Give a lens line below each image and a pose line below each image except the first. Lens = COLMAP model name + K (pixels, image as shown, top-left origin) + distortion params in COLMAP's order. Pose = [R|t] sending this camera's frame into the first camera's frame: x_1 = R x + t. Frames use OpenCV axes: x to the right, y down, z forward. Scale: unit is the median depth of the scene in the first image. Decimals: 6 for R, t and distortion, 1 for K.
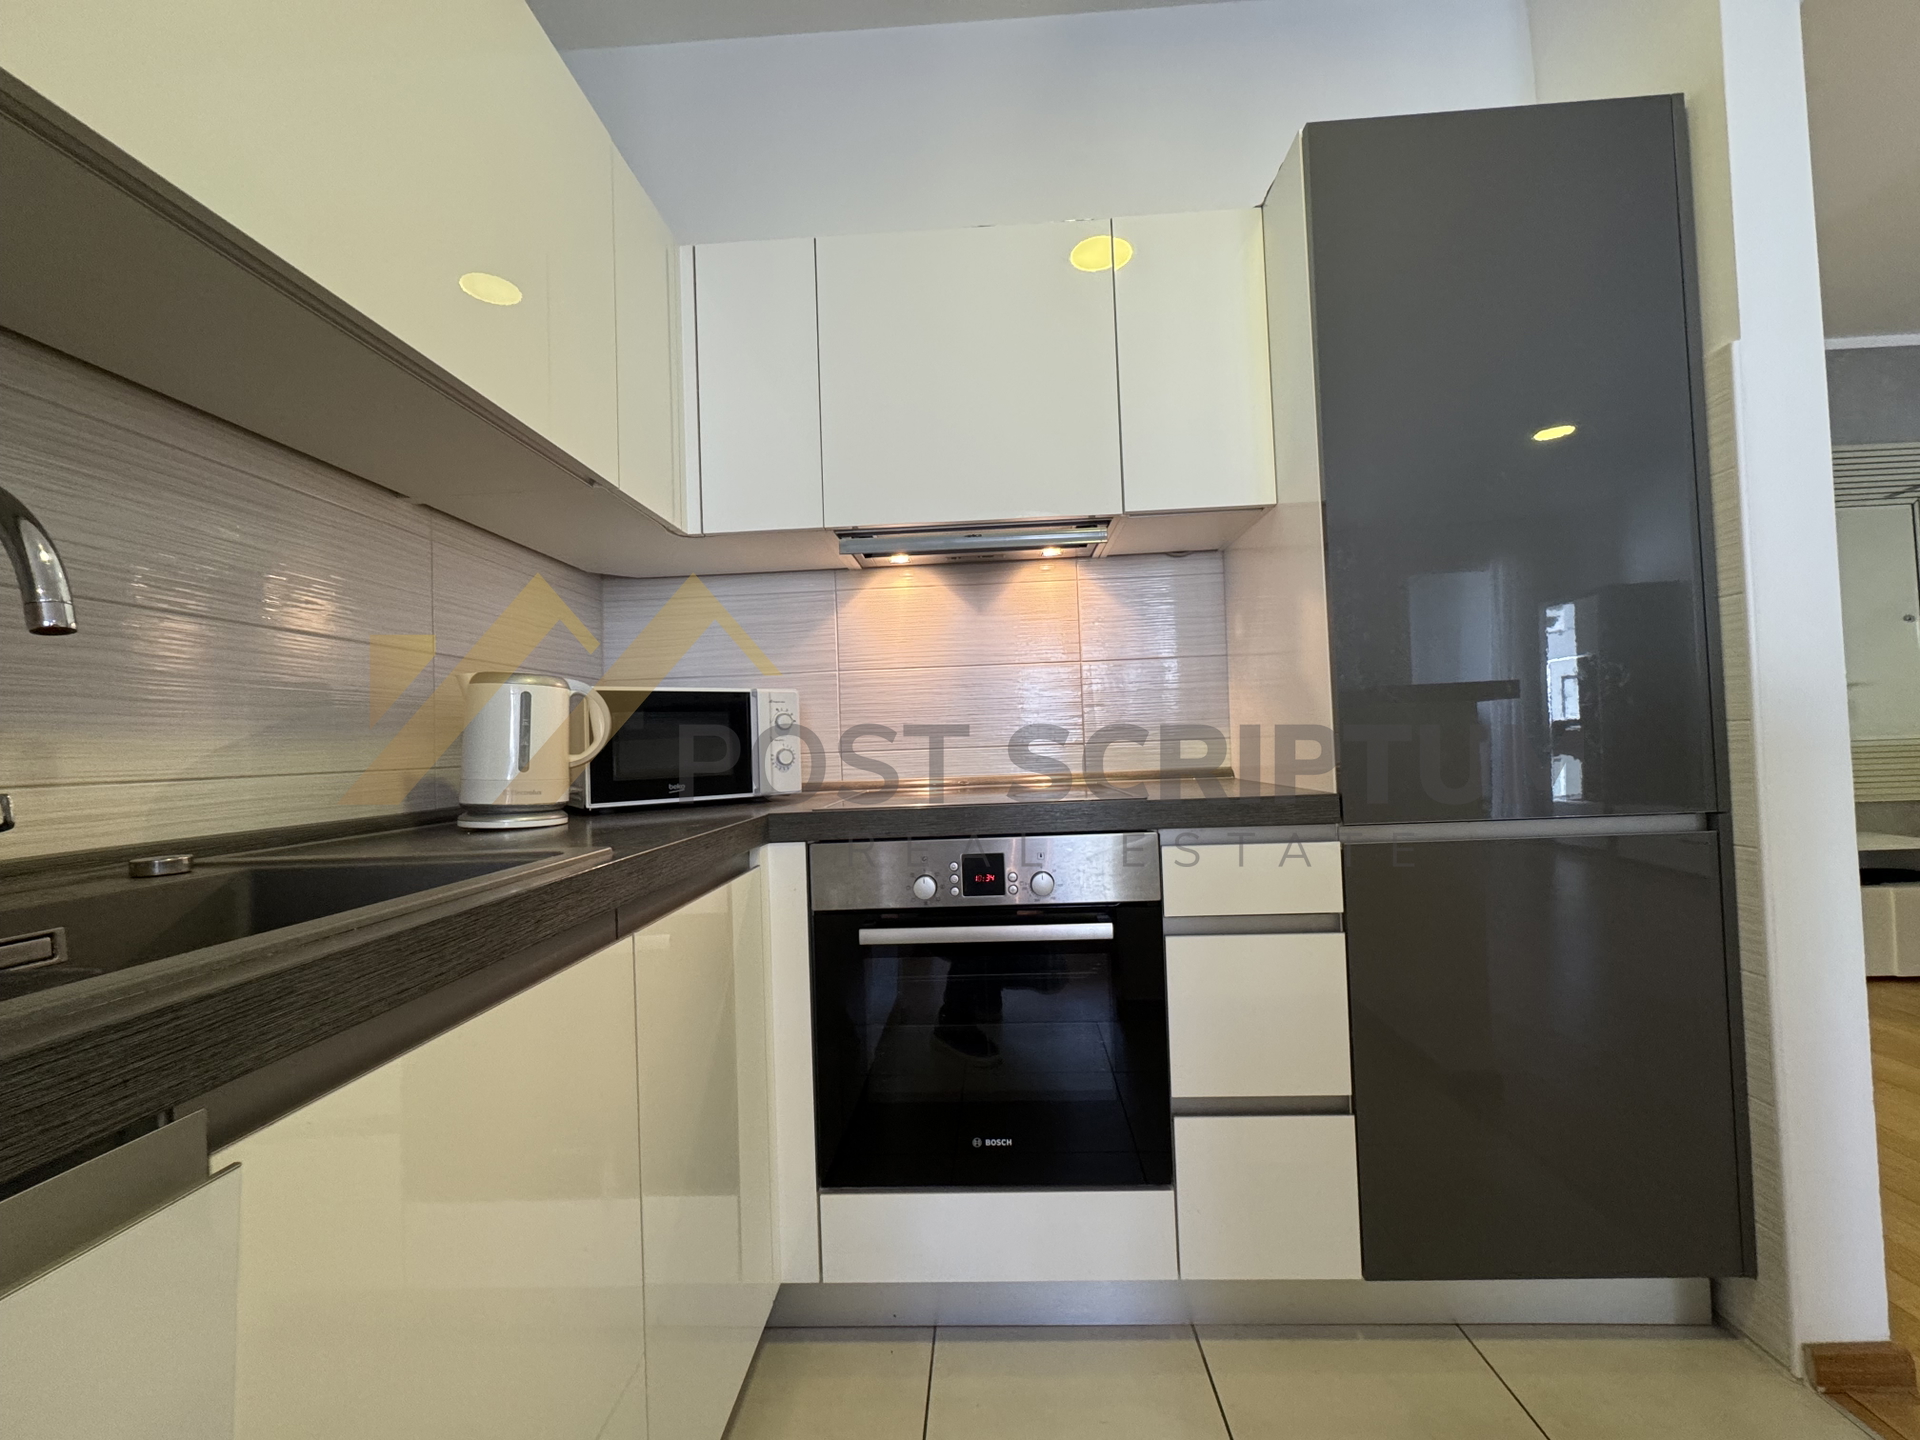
lens RADIAL K [[763.0, 0, 965.6], [0, 763.0, 719.1], [0, 0, 1]] dist [-0.002803, -0.000156]
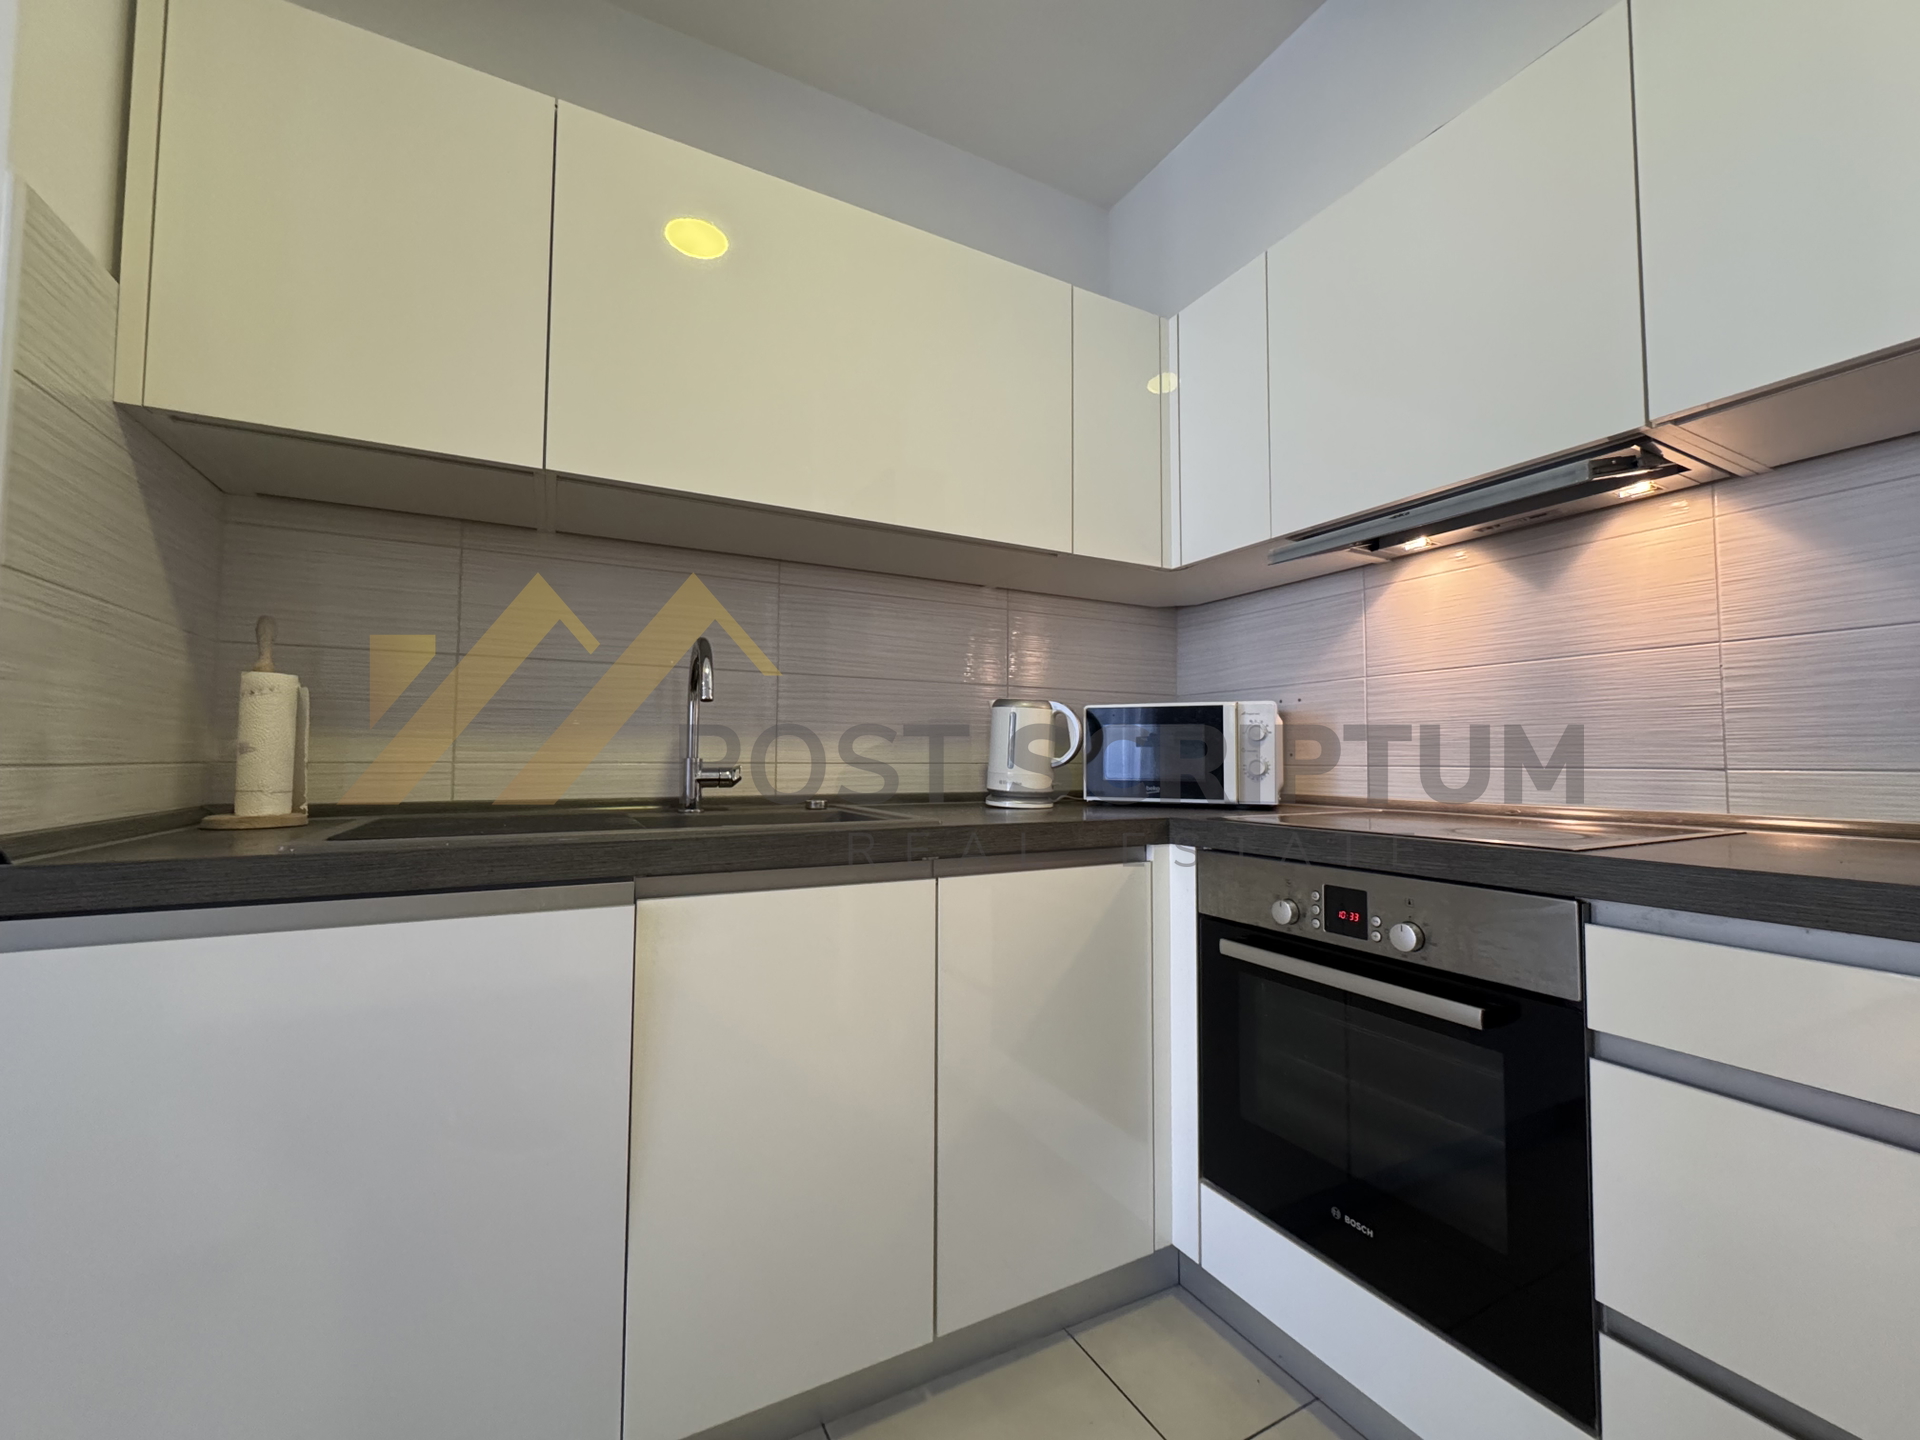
lens RADIAL K [[763.0, 0, 965.6], [0, 763.0, 719.1], [0, 0, 1]] dist [-0.002803, -0.000156]
pose [[0.509401, -0.007924, -0.860493, 0.554400], [0.004902, 0.999968, -0.006307, -0.013617], [0.860515, -0.001006, 0.509424, 0.179089]]
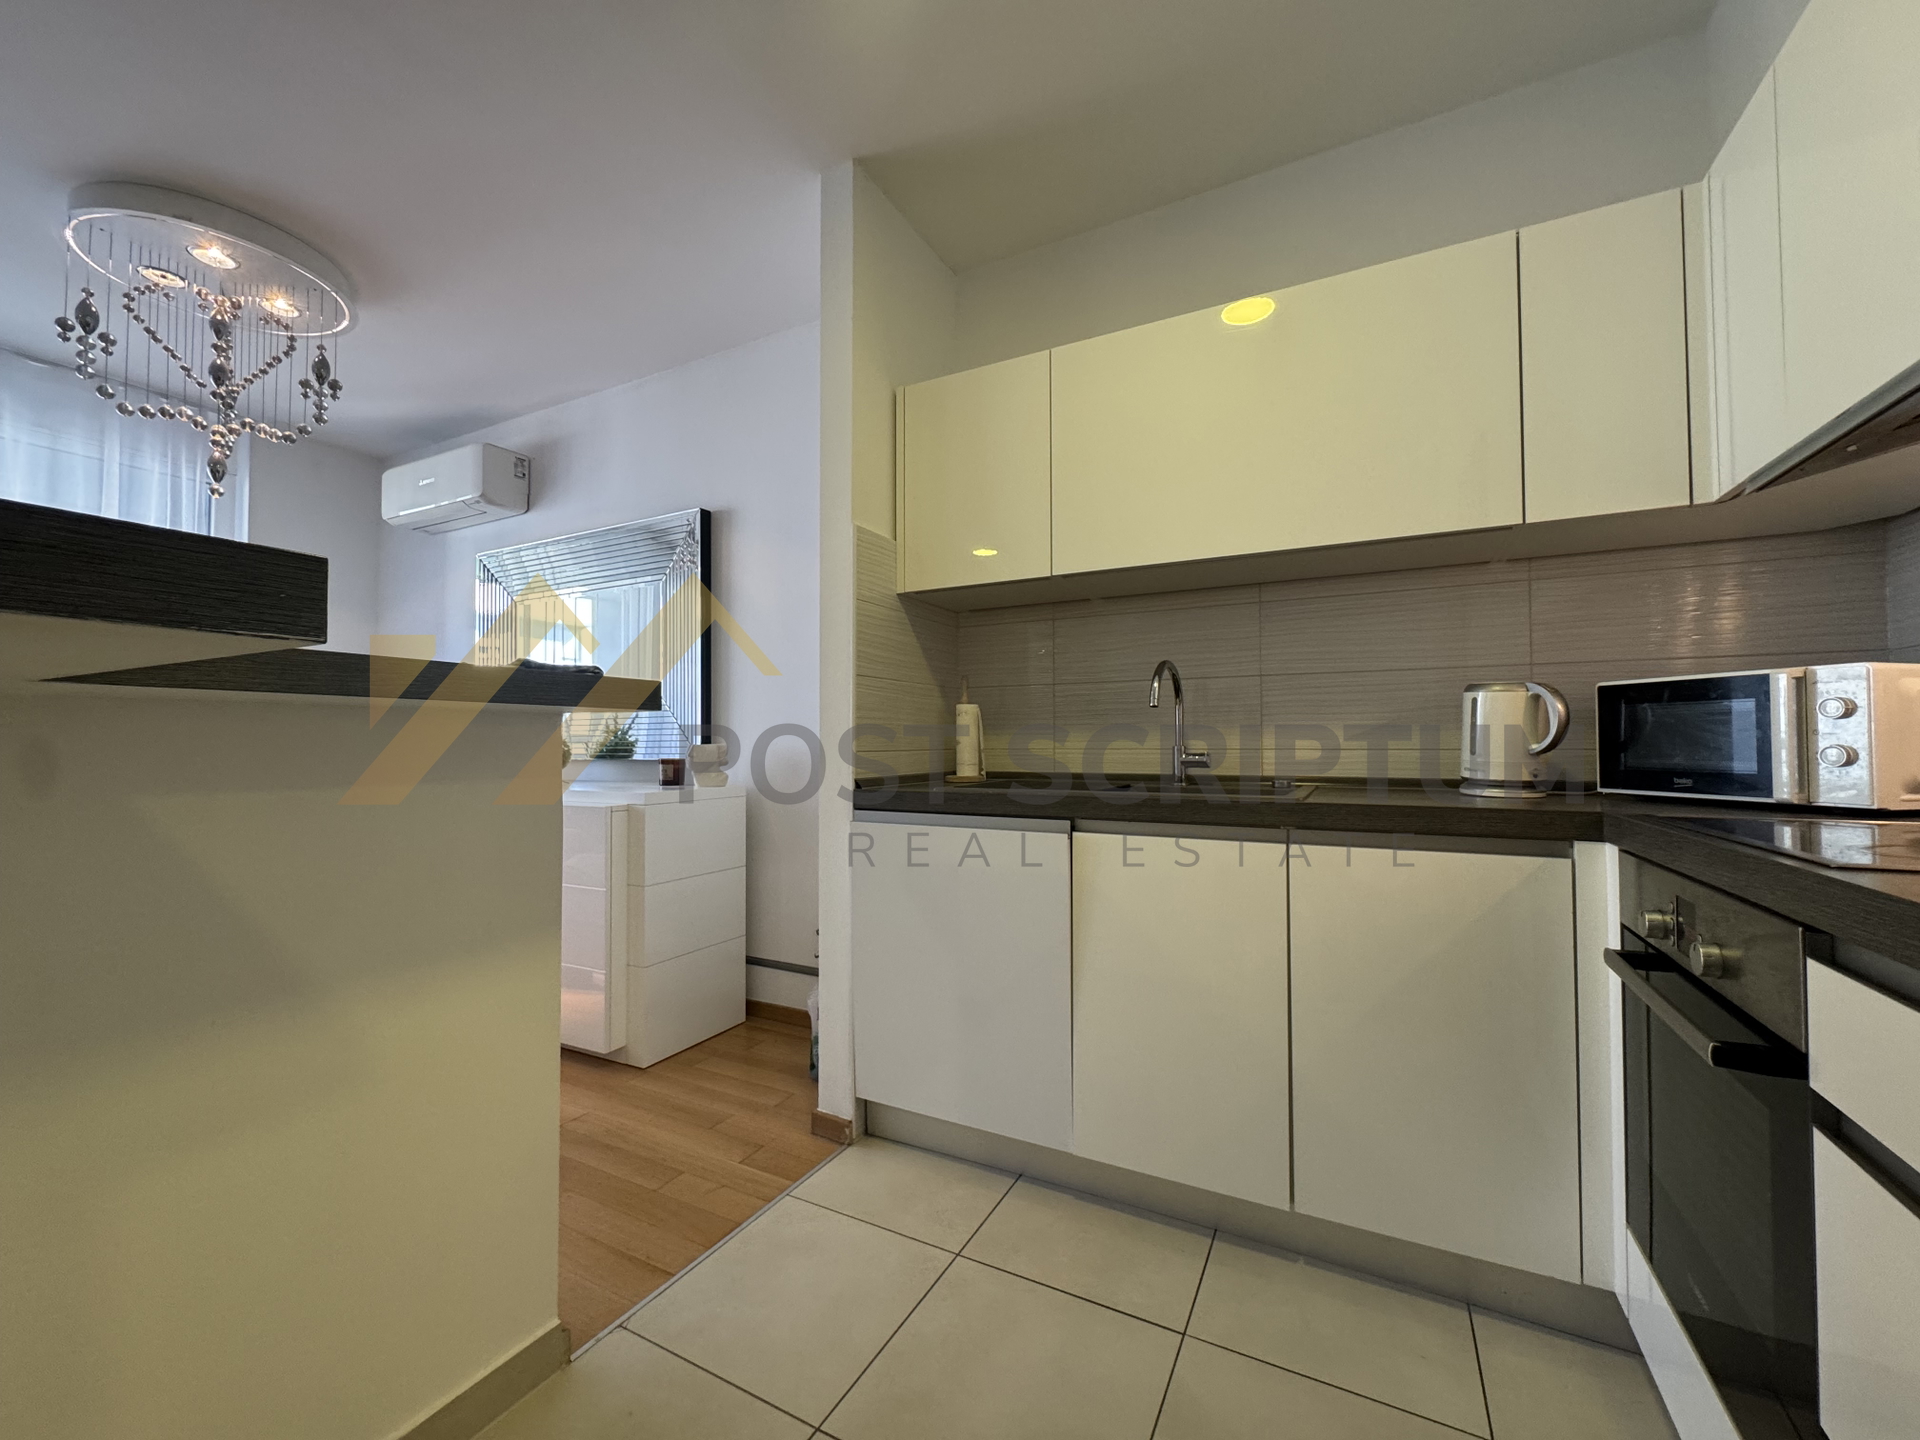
lens RADIAL K [[763.0, 0, 965.6], [0, 763.0, 719.1], [0, 0, 1]] dist [-0.002803, -0.000156]
pose [[-0.424610, 0.005684, -0.905359, 0.976360], [0.045614, 0.998845, -0.015122, -0.016750], [0.904227, -0.047718, -0.424378, 0.685829]]
